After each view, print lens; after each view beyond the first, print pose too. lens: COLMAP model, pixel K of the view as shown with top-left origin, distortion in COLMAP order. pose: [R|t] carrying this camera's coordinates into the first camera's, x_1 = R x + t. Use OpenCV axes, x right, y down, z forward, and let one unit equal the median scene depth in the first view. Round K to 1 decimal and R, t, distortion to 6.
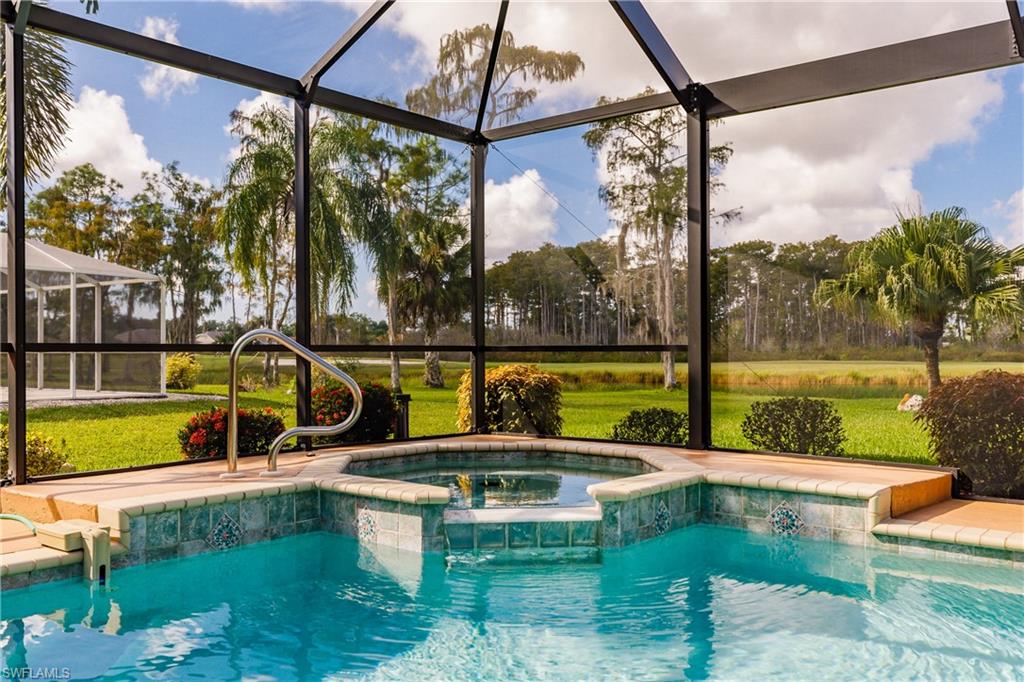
lens RADIAL K [[882.8, 0, 512.7], [0, 882.8, 341.9], [0, 0, 1]] dist [0.004366, -0.000781]
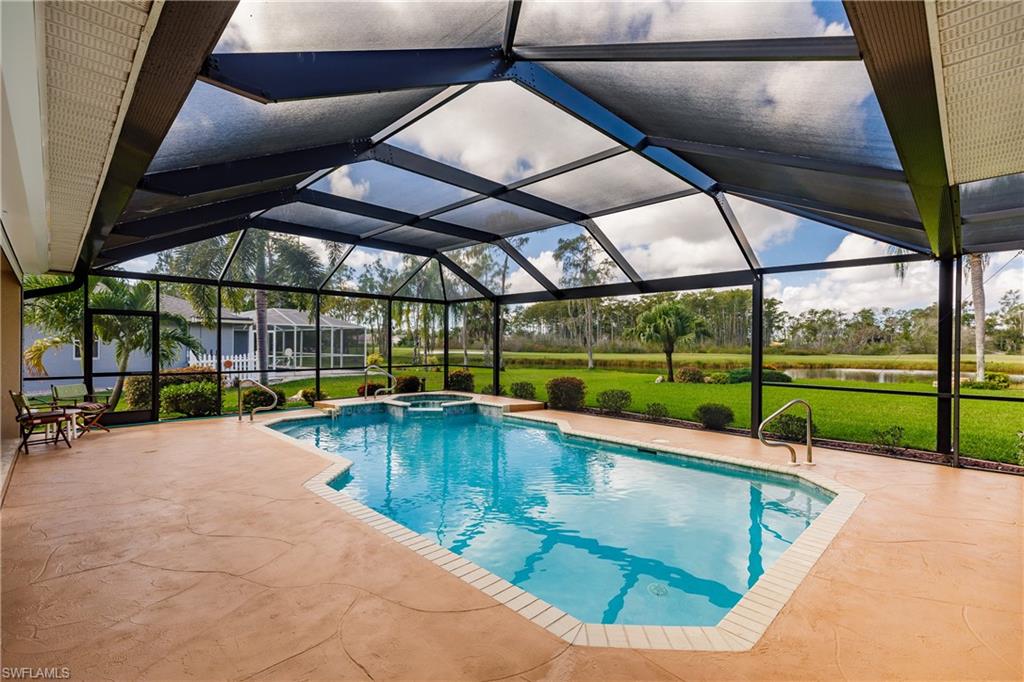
lens RADIAL K [[455.9, 0, 510.9], [0, 455.9, 344.5], [0, 0, 1]] dist [0.007025, 0.000637]
pose [[0.995778, 0.008280, -0.091423, 0.585559], [-0.007283, 0.999910, 0.011234, -0.145788], [0.091507, -0.010521, 0.995749, -1.137000]]
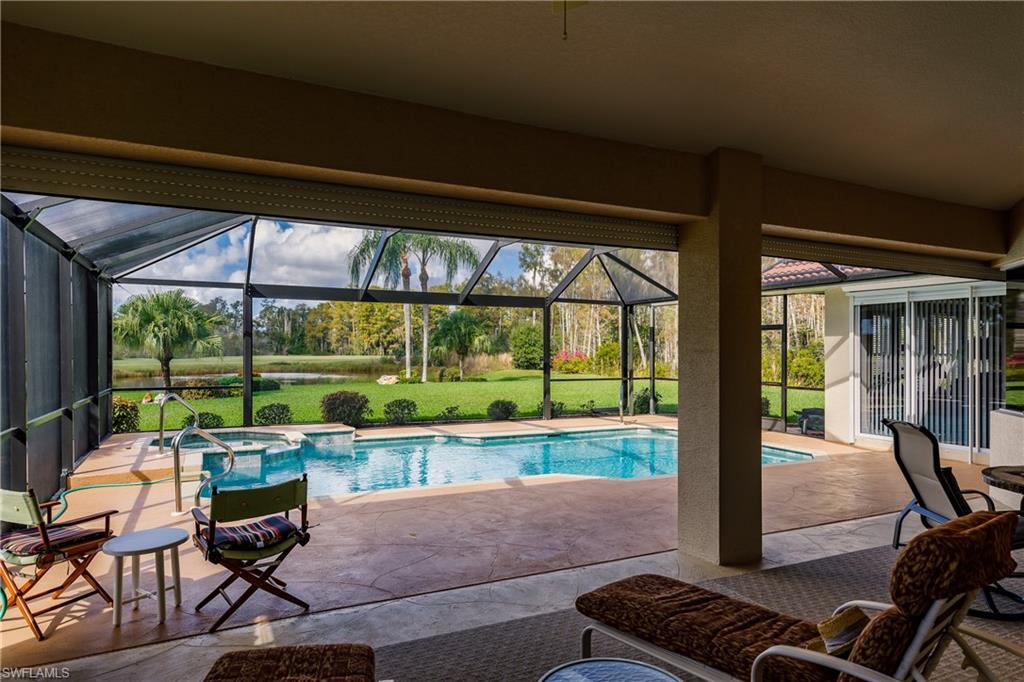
lens RADIAL K [[625.5, 0, 511.9], [0, 625.5, 345.7], [0, 0, 1]] dist [0.000511, -0.000038]
pose [[0.415125, 0.004031, 0.909756, -1.497126], [-0.010285, 0.999947, 0.000262, -0.162166], [-0.909706, -0.009466, 0.415144, -0.588109]]
